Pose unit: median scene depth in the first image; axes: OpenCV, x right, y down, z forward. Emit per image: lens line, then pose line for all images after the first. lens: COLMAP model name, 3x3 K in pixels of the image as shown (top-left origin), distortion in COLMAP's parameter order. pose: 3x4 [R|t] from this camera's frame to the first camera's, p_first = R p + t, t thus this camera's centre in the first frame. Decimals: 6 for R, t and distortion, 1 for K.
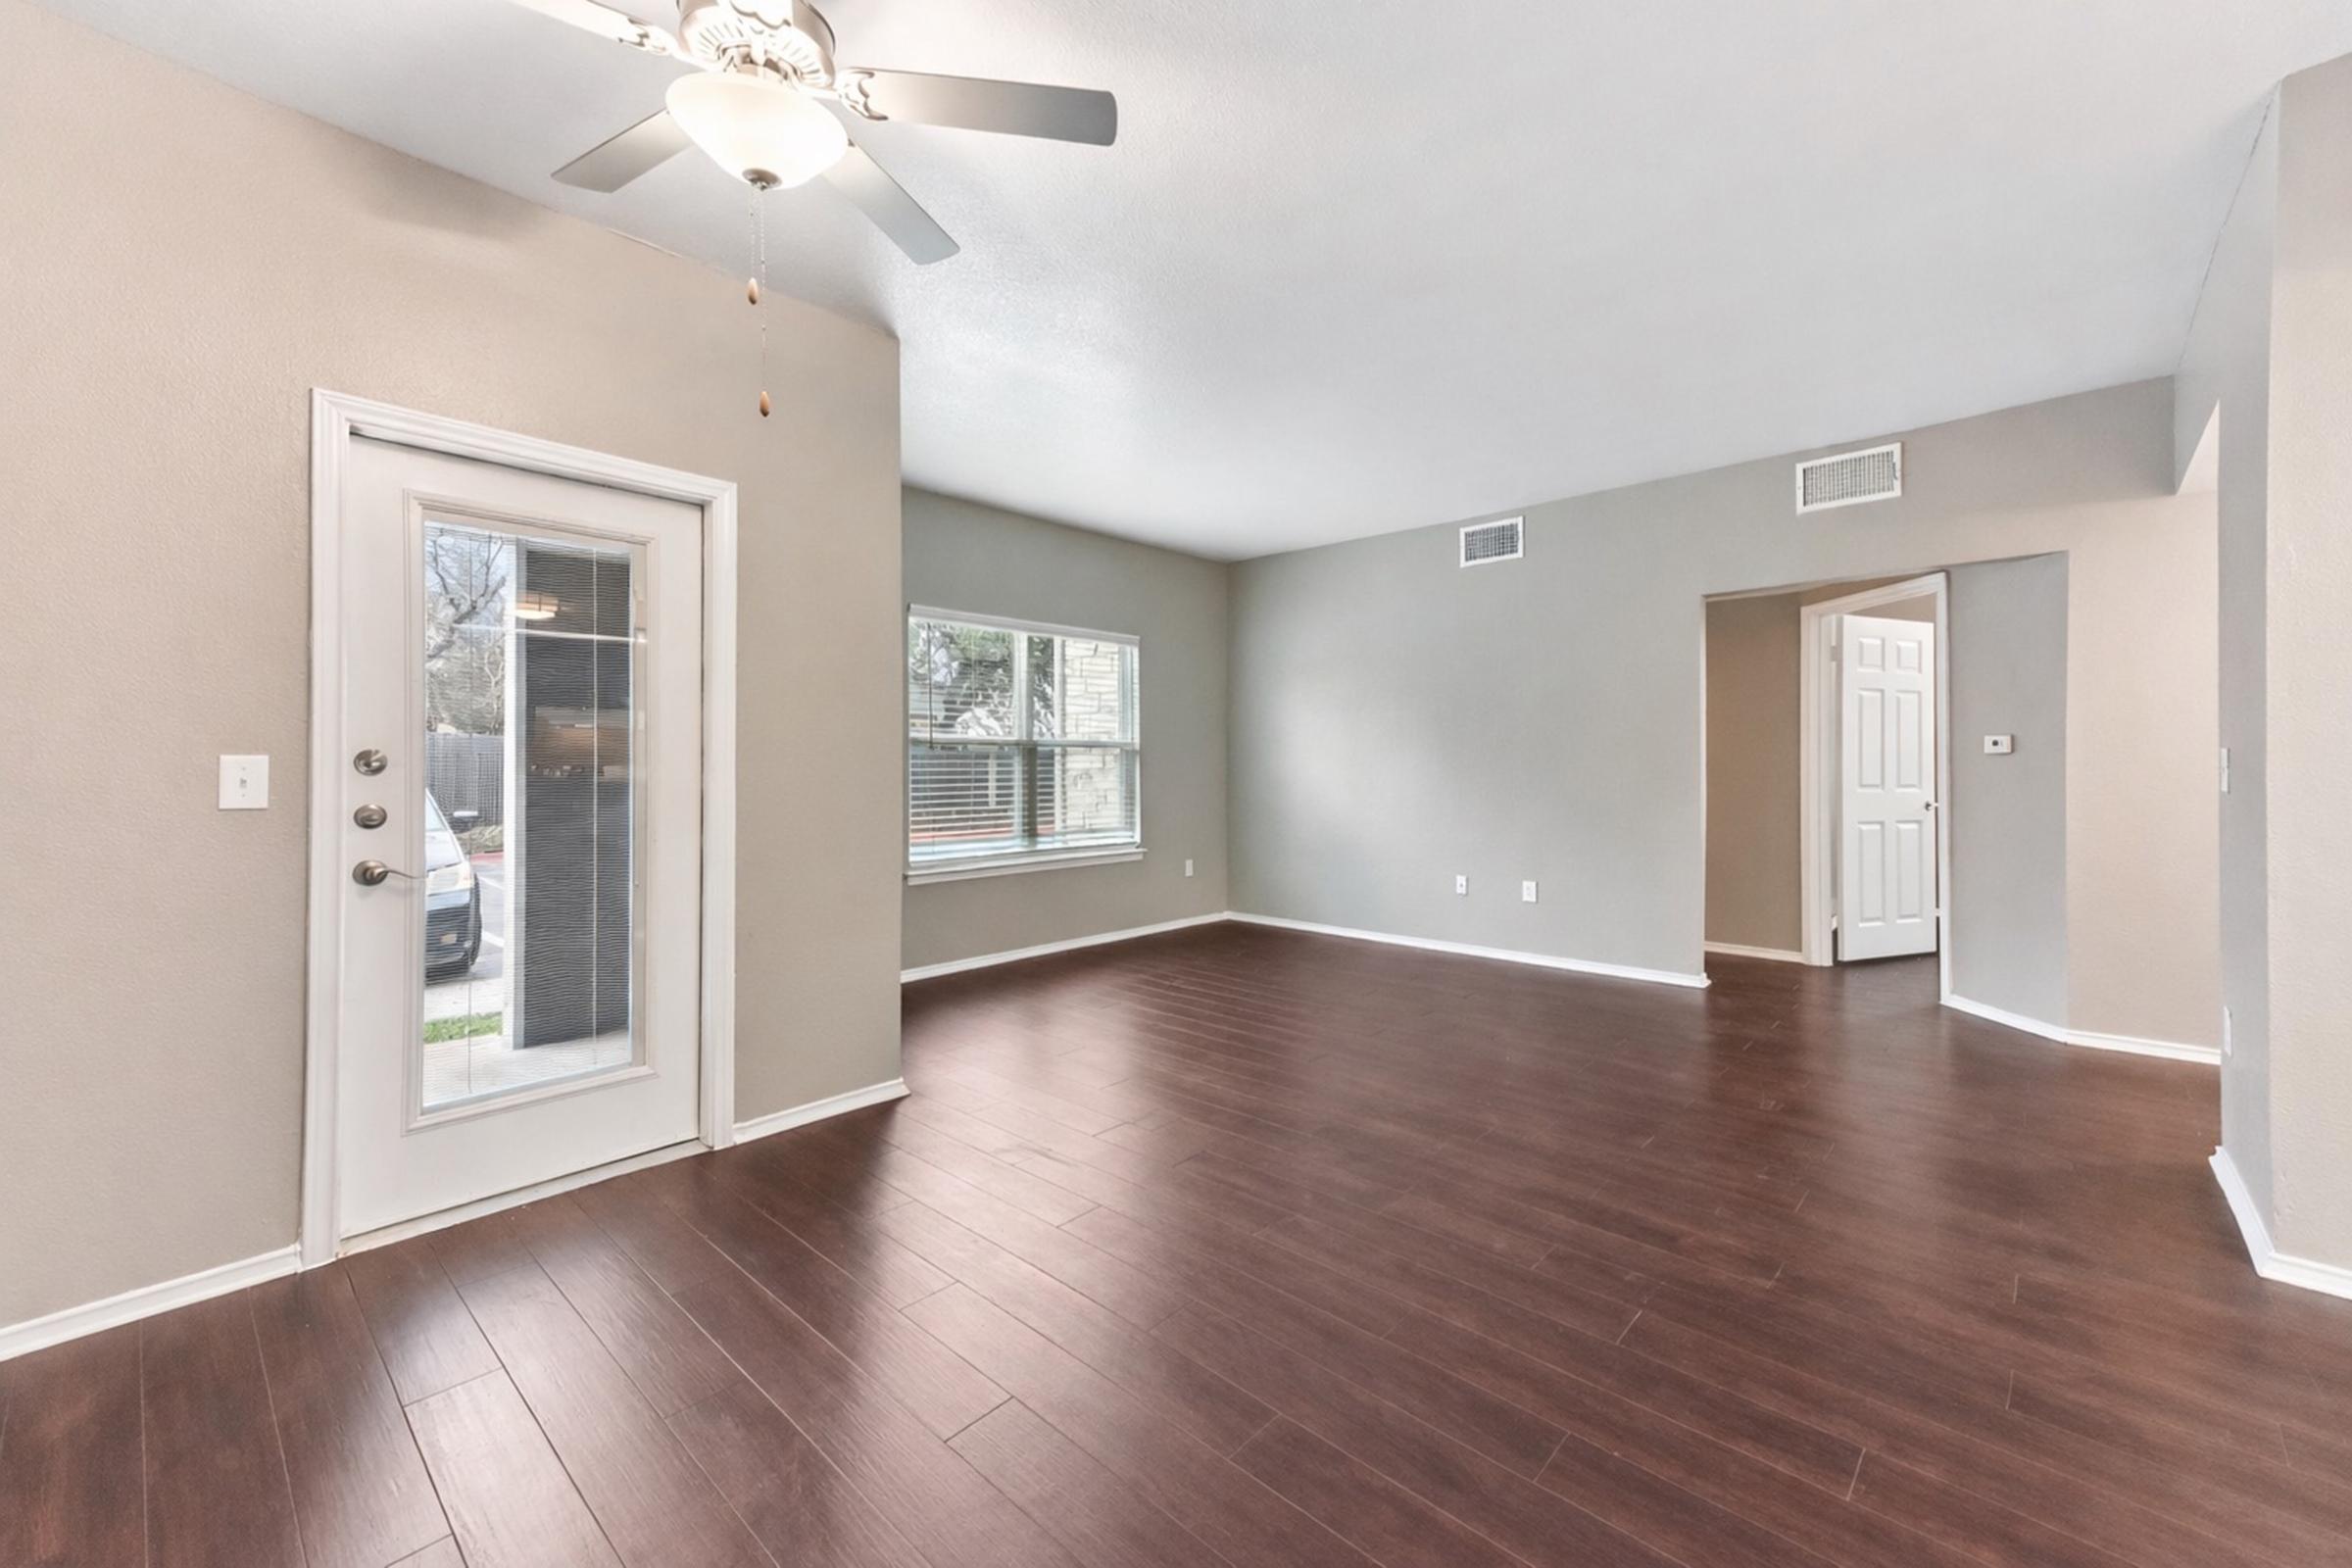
lens RADIAL K [[920.8, 0, 1169.0], [0, 920.8, 773.8], [0, 0, 1]] dist [0.021318, 0.000014]
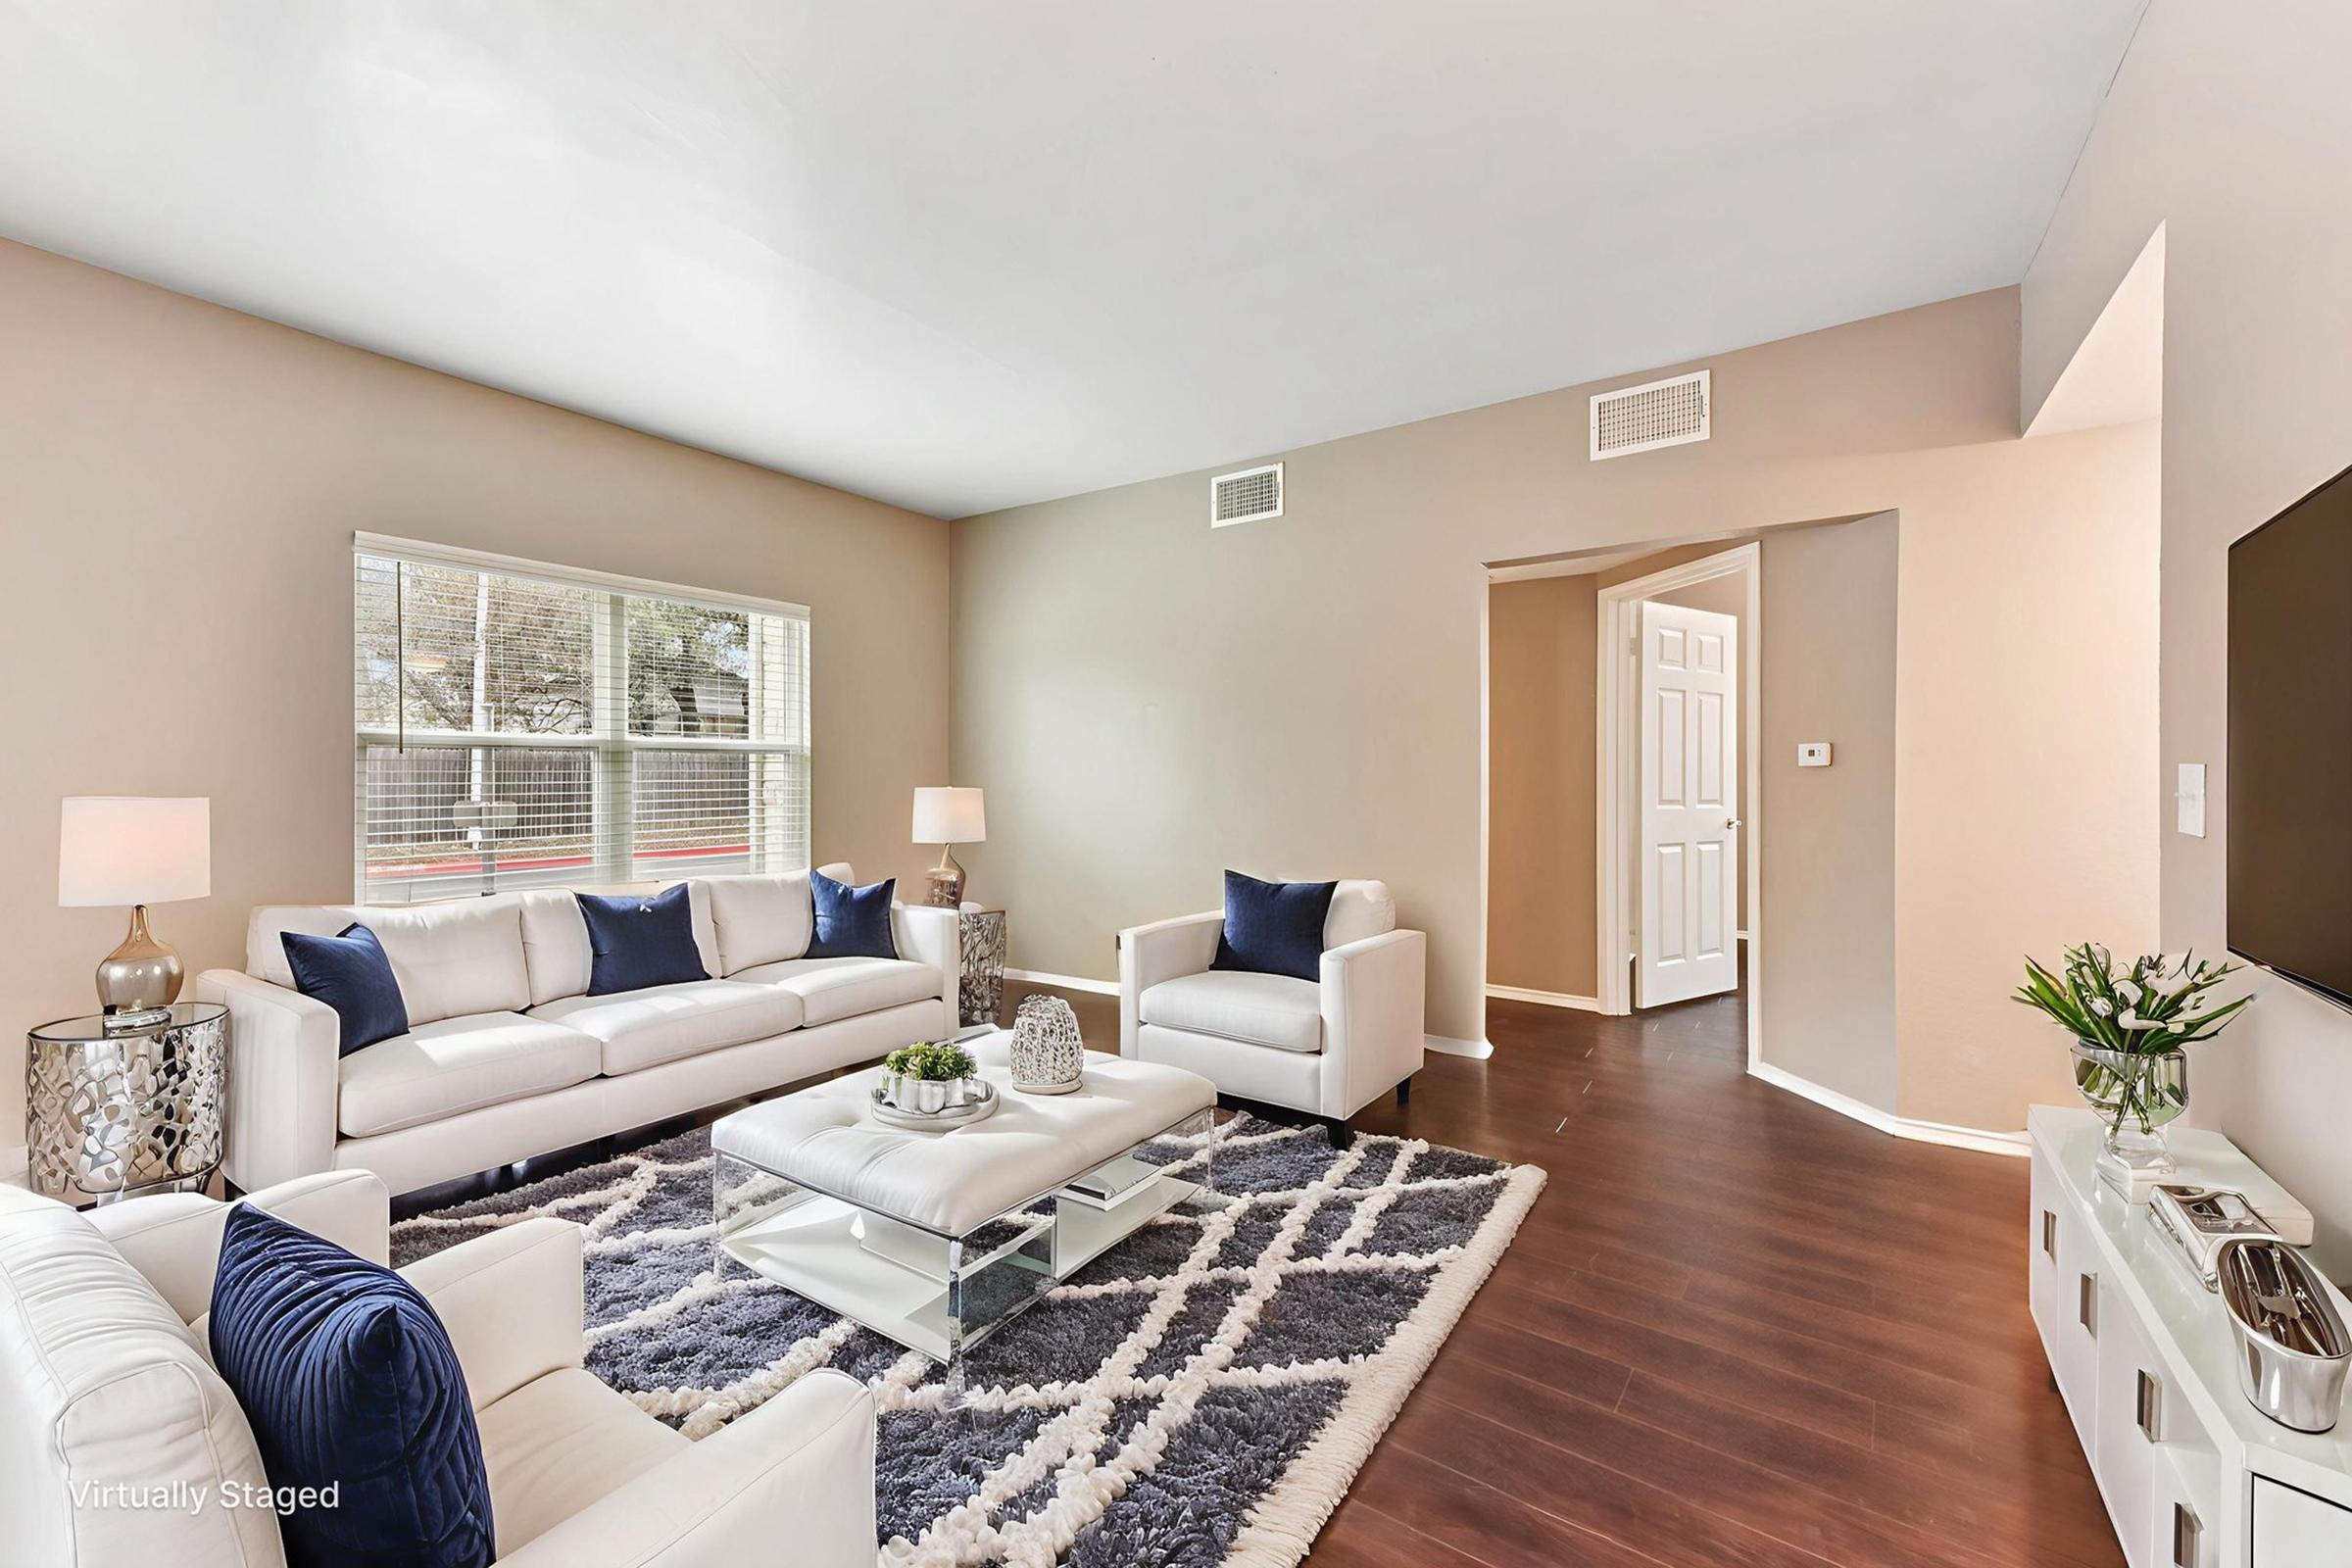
lens RADIAL K [[925.4, 0, 1176.0], [0, 925.4, 784.0], [0, 0, 1]] dist [0.000043, 0.009779]
pose [[0.986946, -0.000489, 0.161049, 0.166823], [-0.000595, 0.999977, 0.006682, -0.008605], [-0.161049, -0.006691, 0.986924, 0.233575]]
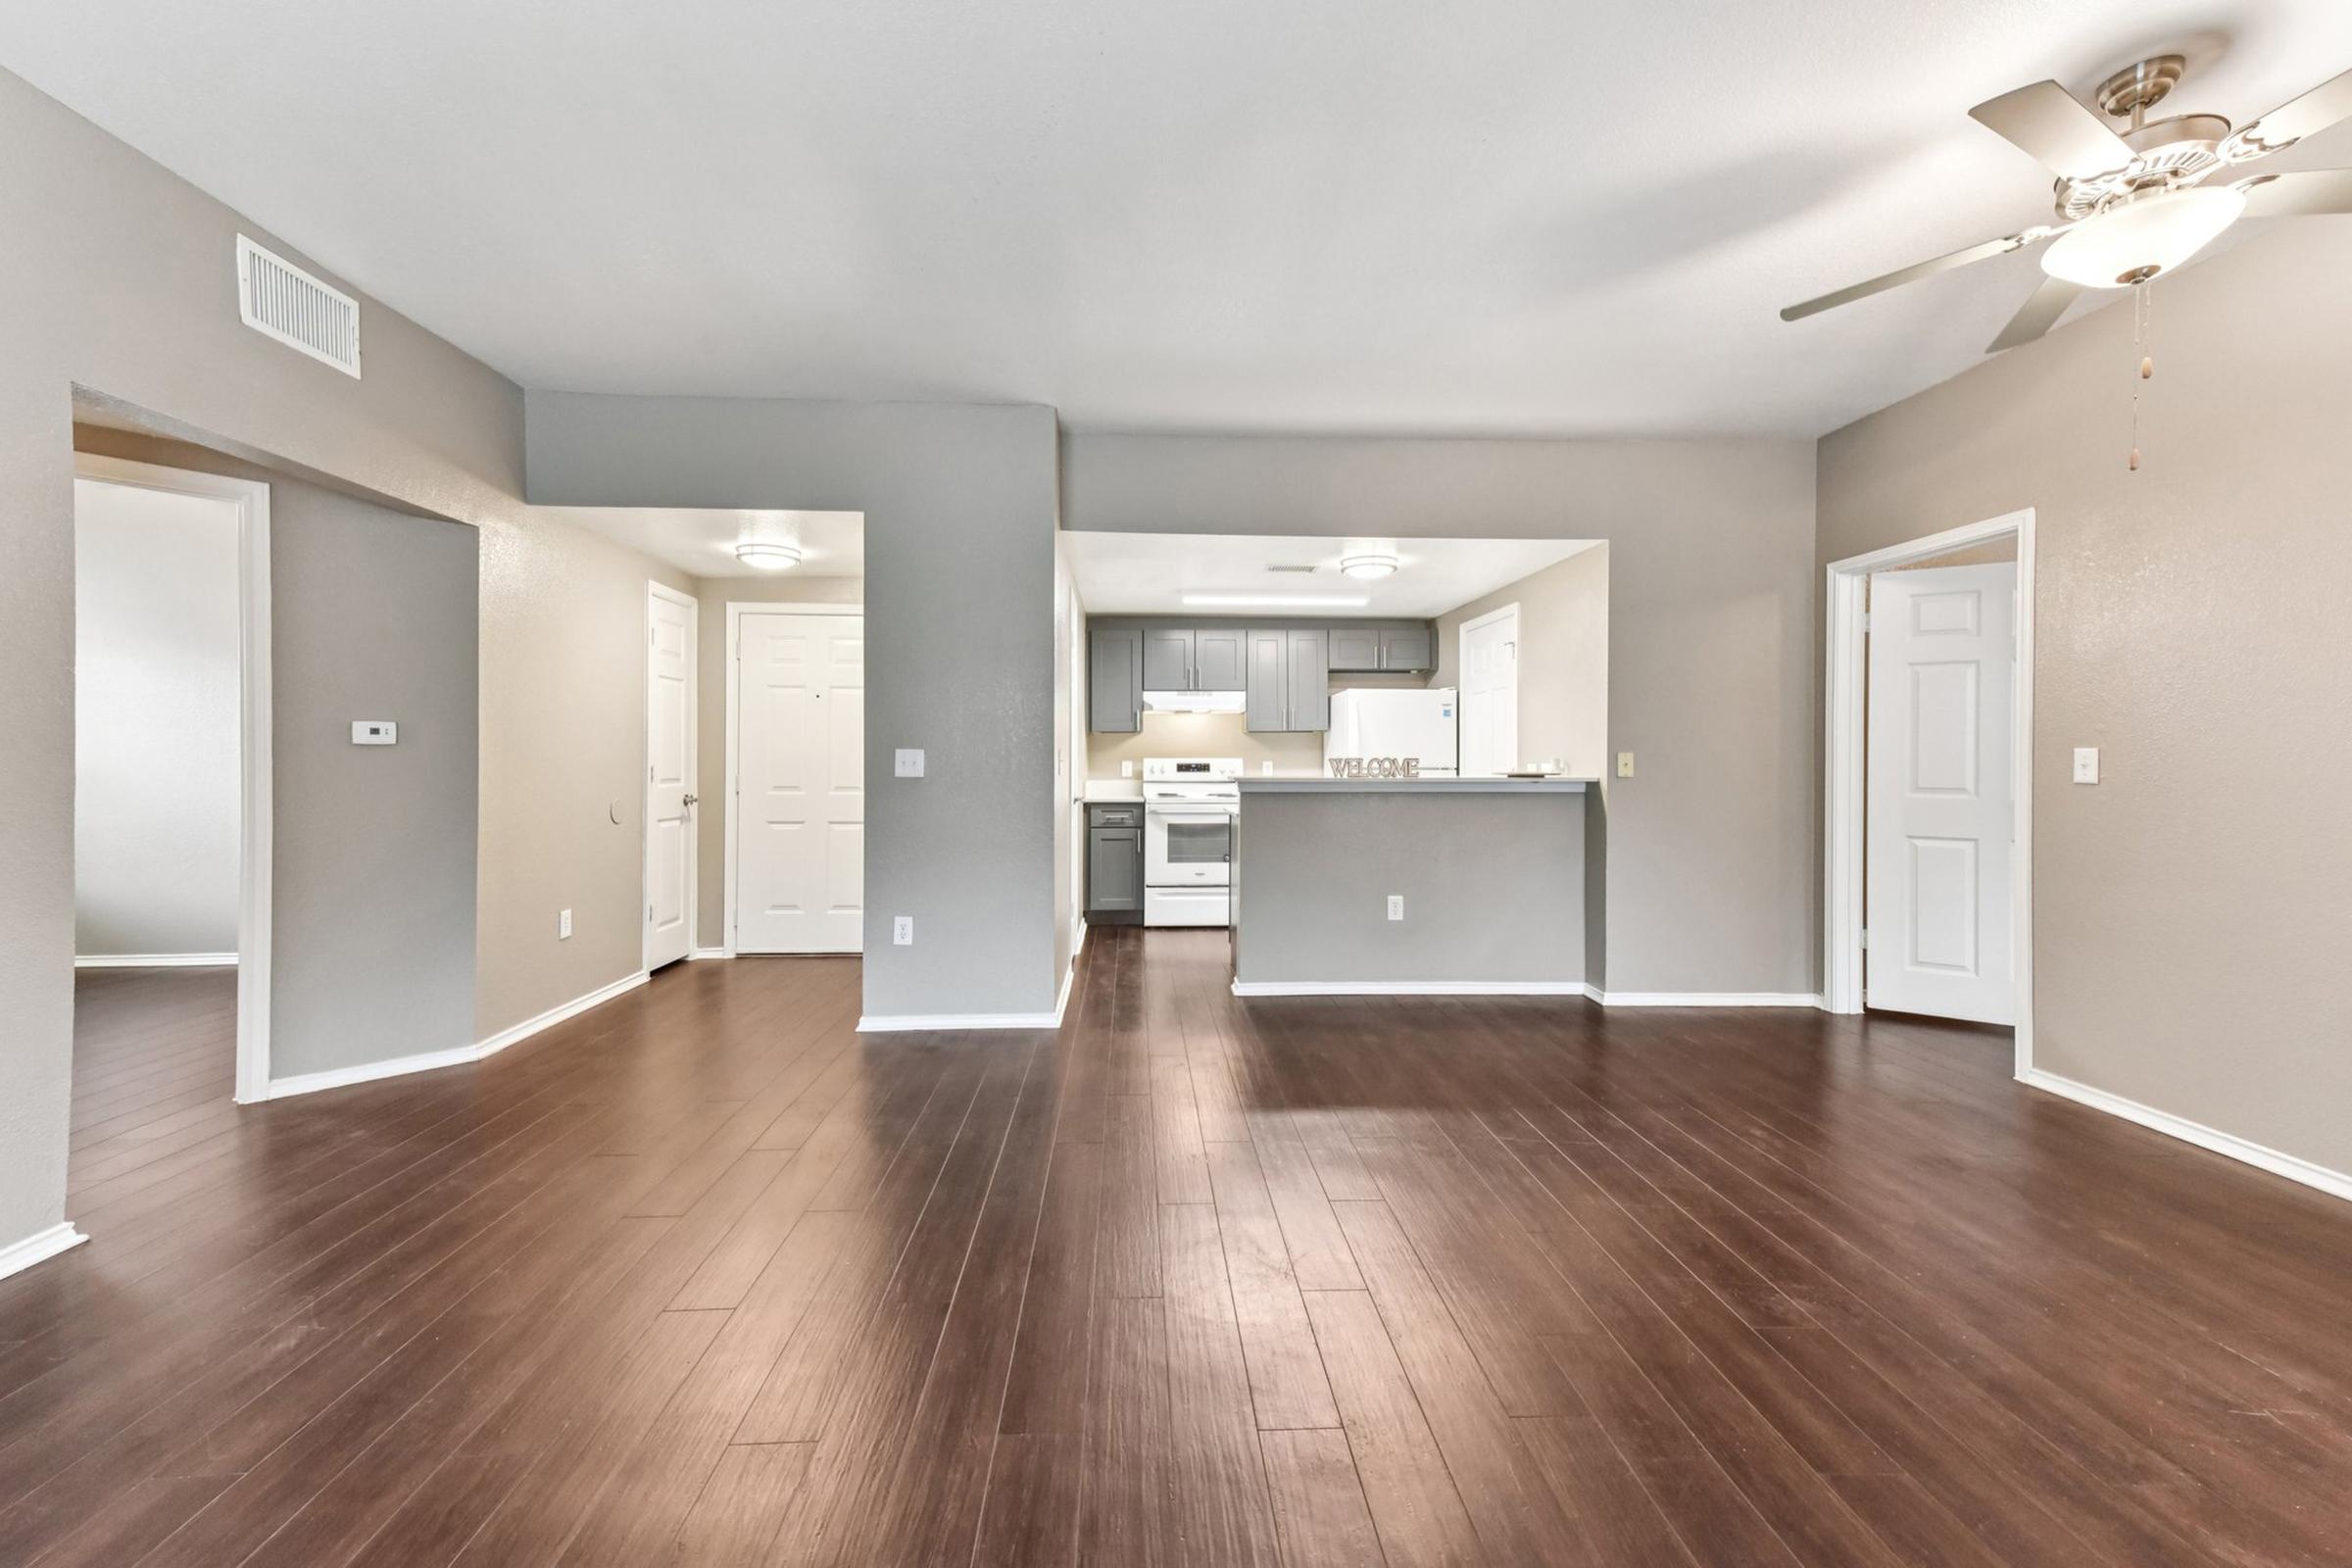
lens RADIAL K [[900.7, 0, 1176.0], [0, 900.7, 784.0], [0, 0, 1]] dist [0.012066, 0.000071]
pose [[-0.707912, -0.020064, 0.706016, -0.119560], [0.007941, 0.999307, 0.036361, -0.008233], [-0.706256, 0.031347, -0.707262, 0.838661]]
